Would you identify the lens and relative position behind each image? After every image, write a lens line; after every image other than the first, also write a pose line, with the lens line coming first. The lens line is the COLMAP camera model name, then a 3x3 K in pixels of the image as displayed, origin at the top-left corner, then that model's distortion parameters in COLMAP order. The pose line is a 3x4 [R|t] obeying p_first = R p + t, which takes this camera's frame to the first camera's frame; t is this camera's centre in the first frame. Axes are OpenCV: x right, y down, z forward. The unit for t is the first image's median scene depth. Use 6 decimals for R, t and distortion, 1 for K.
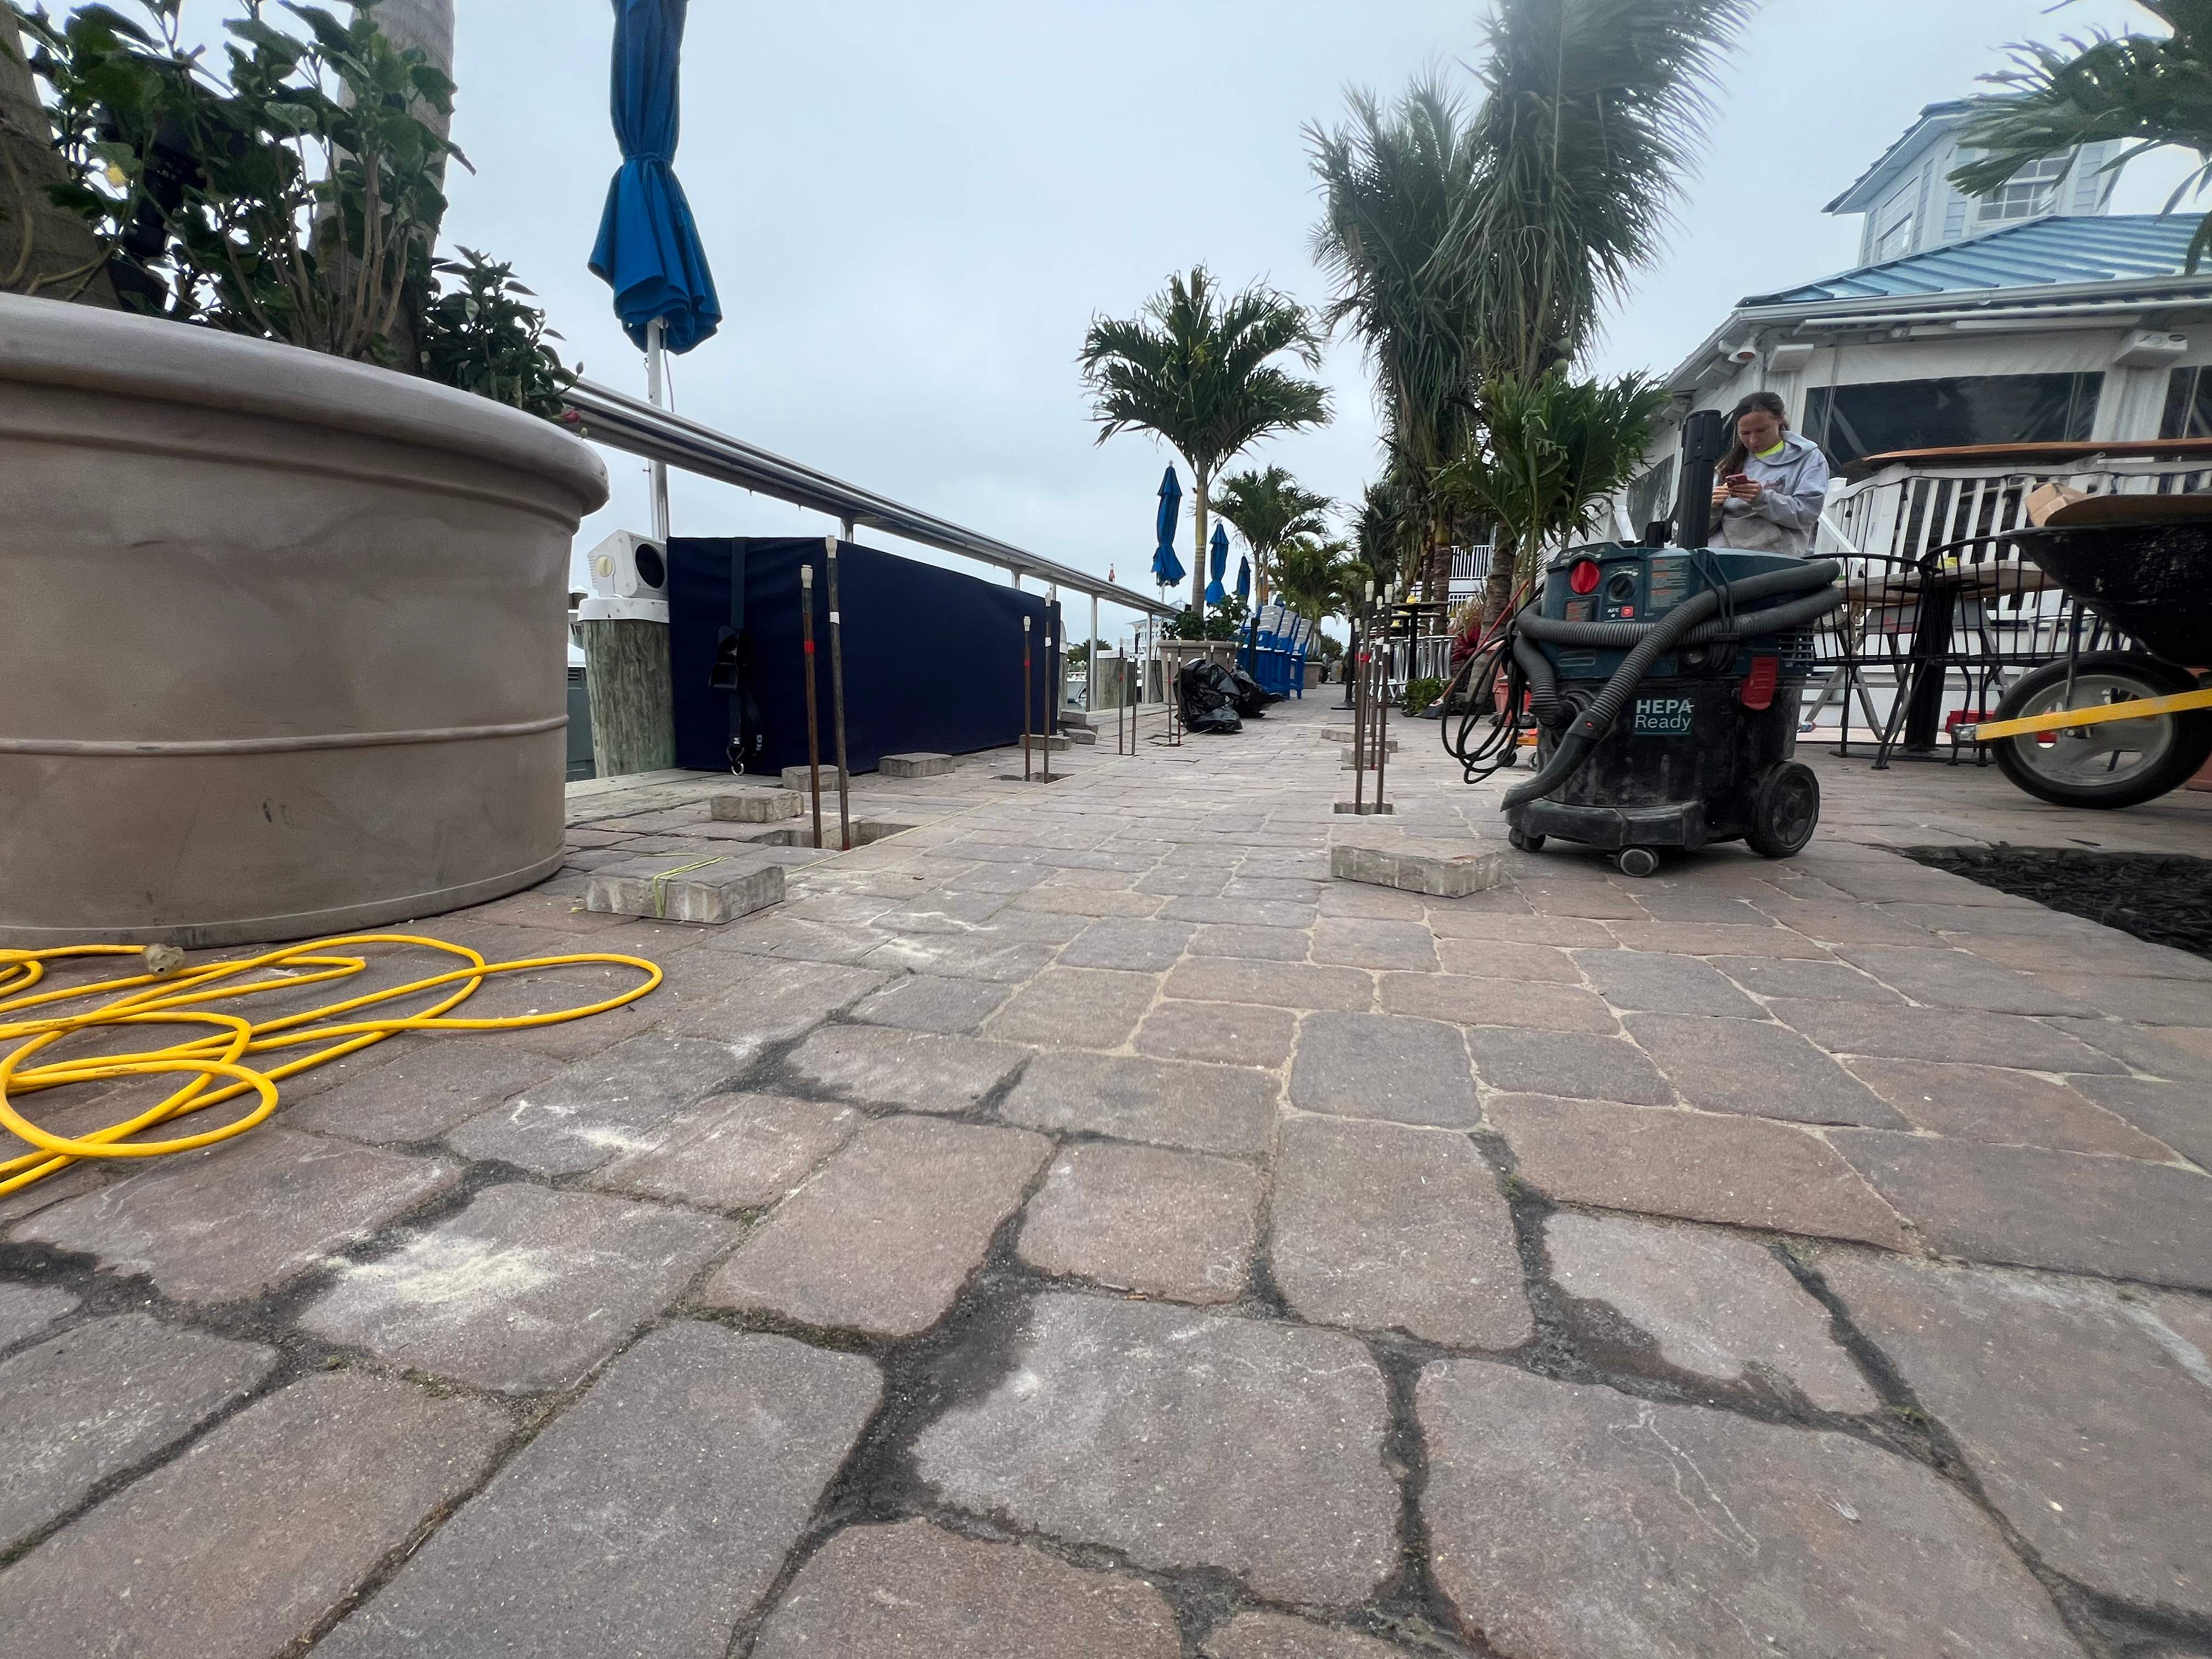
lens RADIAL K [[890.7, 0, 1106.0], [0, 890.7, 829.5], [0, 0, 1]] dist [0.000332, -0.000048]
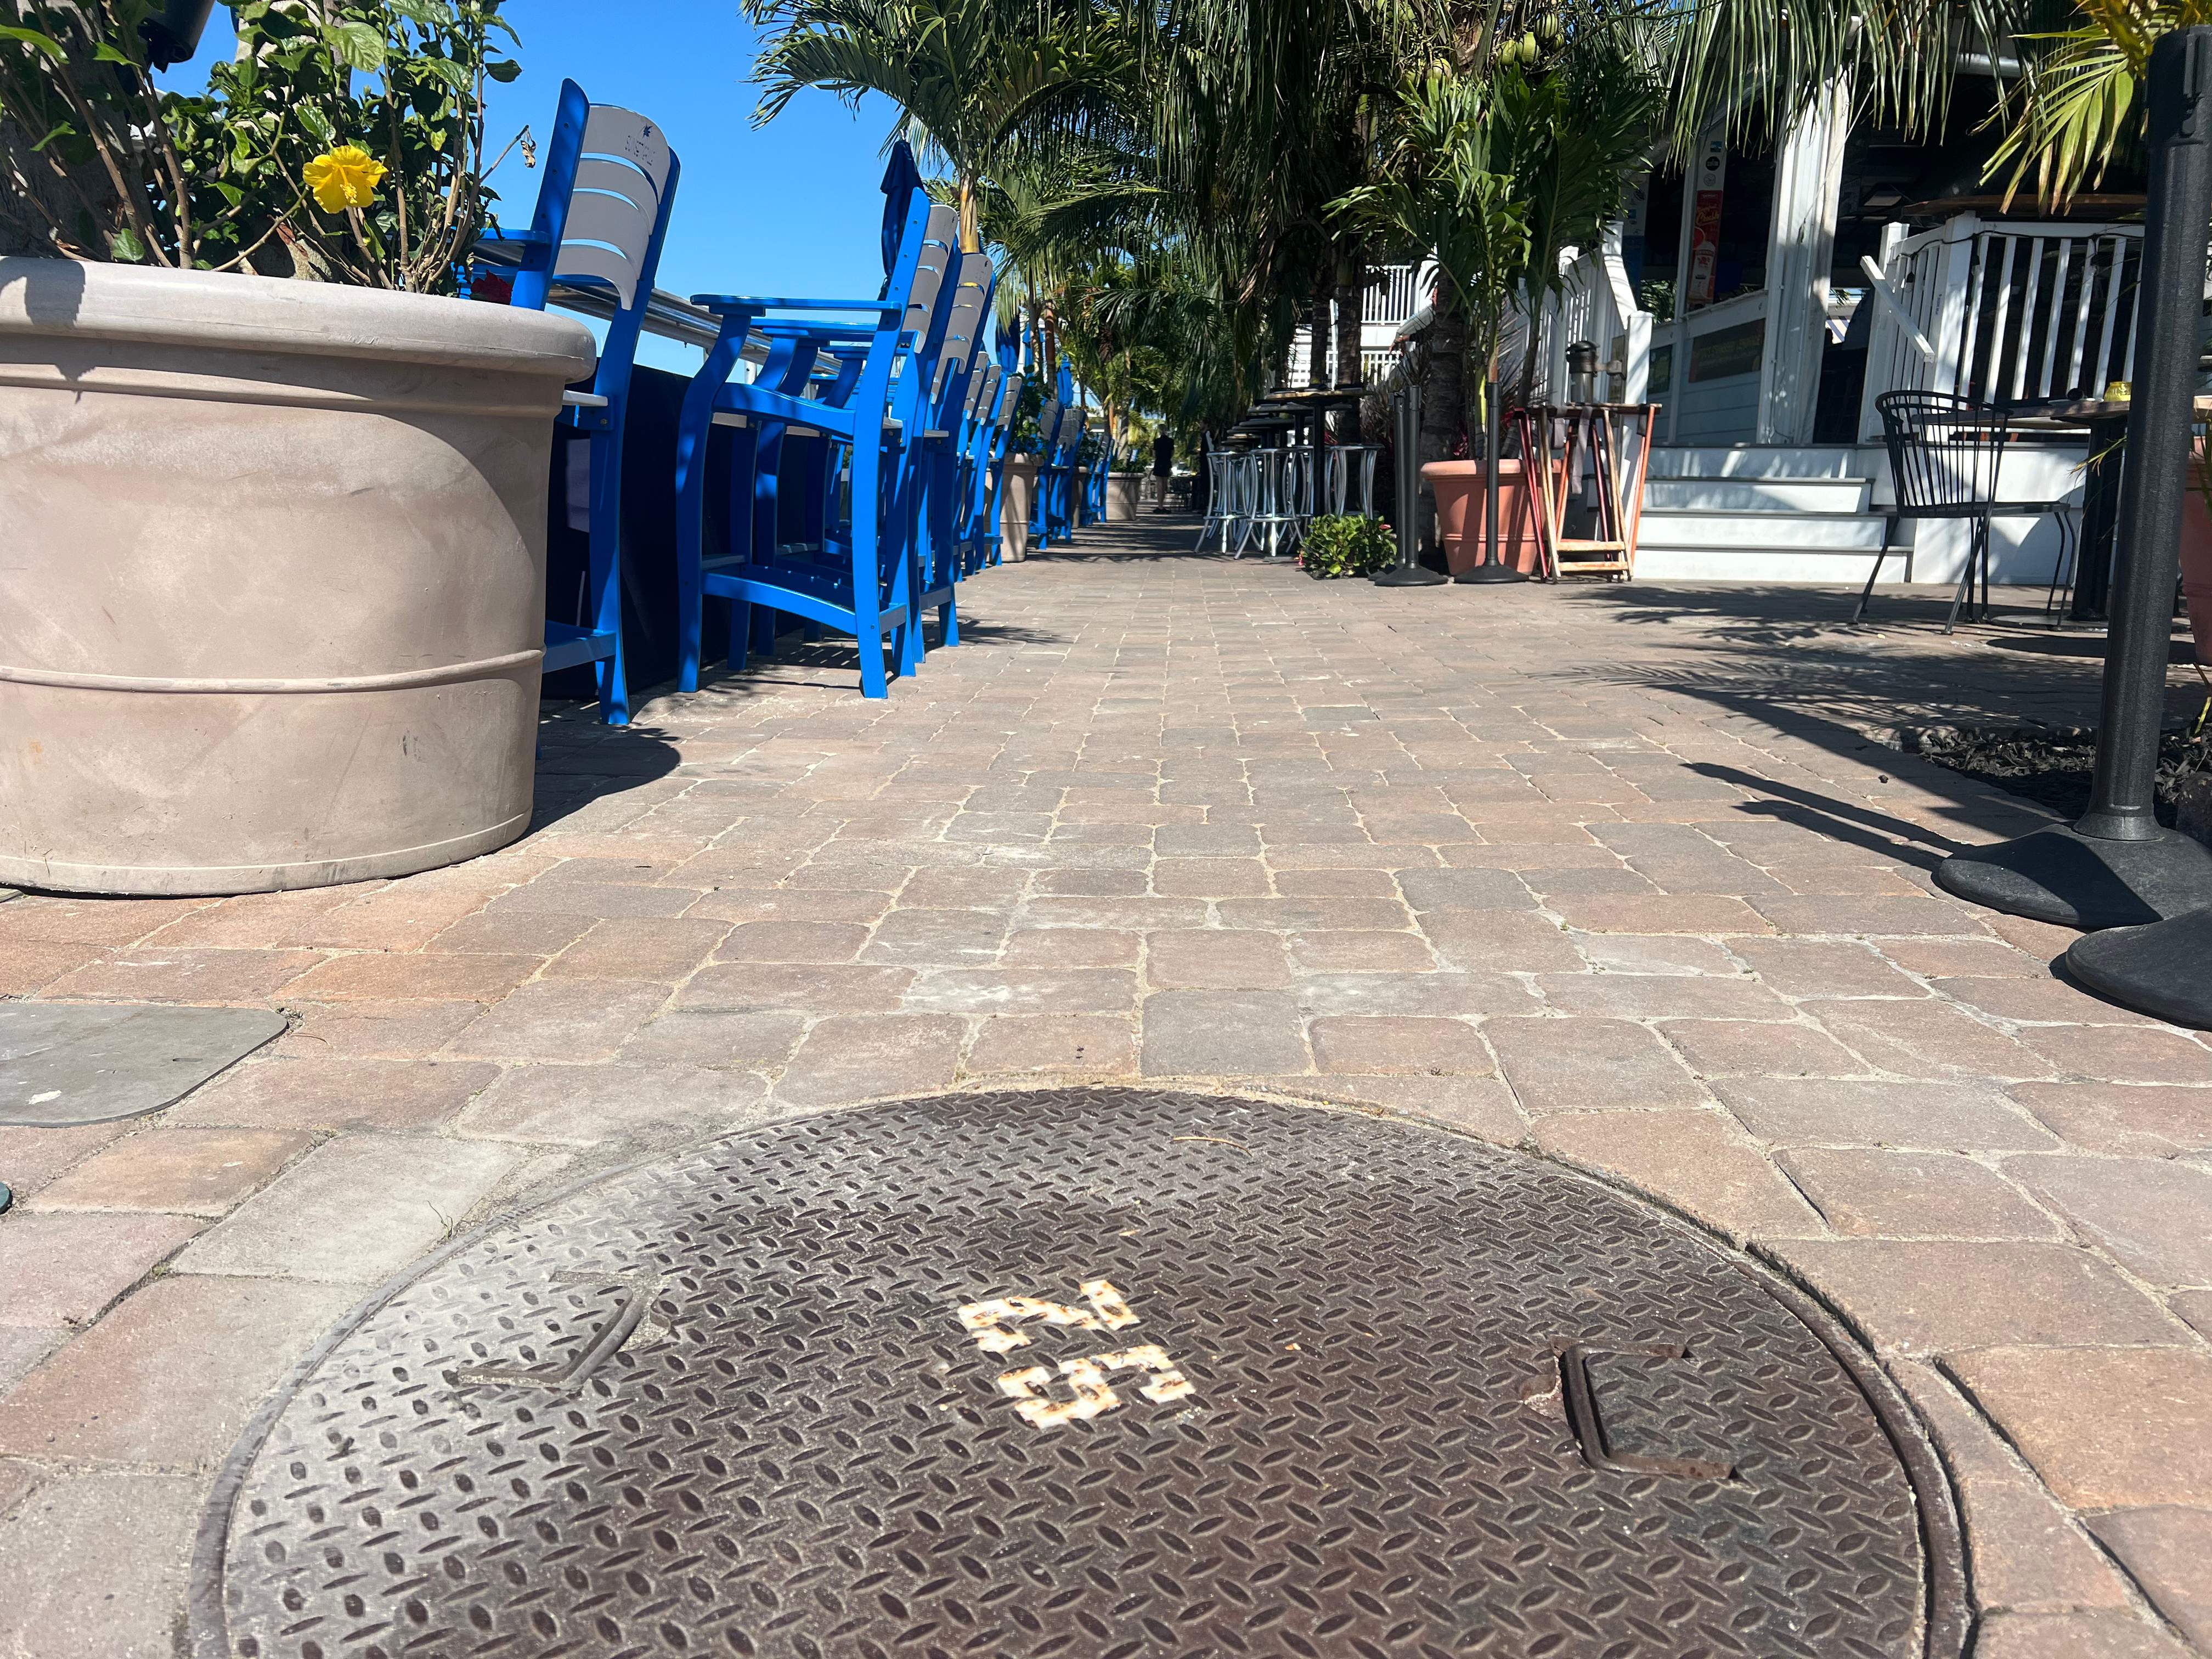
lens RADIAL K [[1682.6, 0, 1099.4], [0, 1682.6, 860.8], [0, 0, 1]] dist [0.089202, -0.054993]
pose [[0.974286, -0.053831, 0.218792, -0.627874], [0.043184, 0.997652, 0.053161, 0.044408], [-0.221139, -0.042346, 0.974322, -1.099904]]
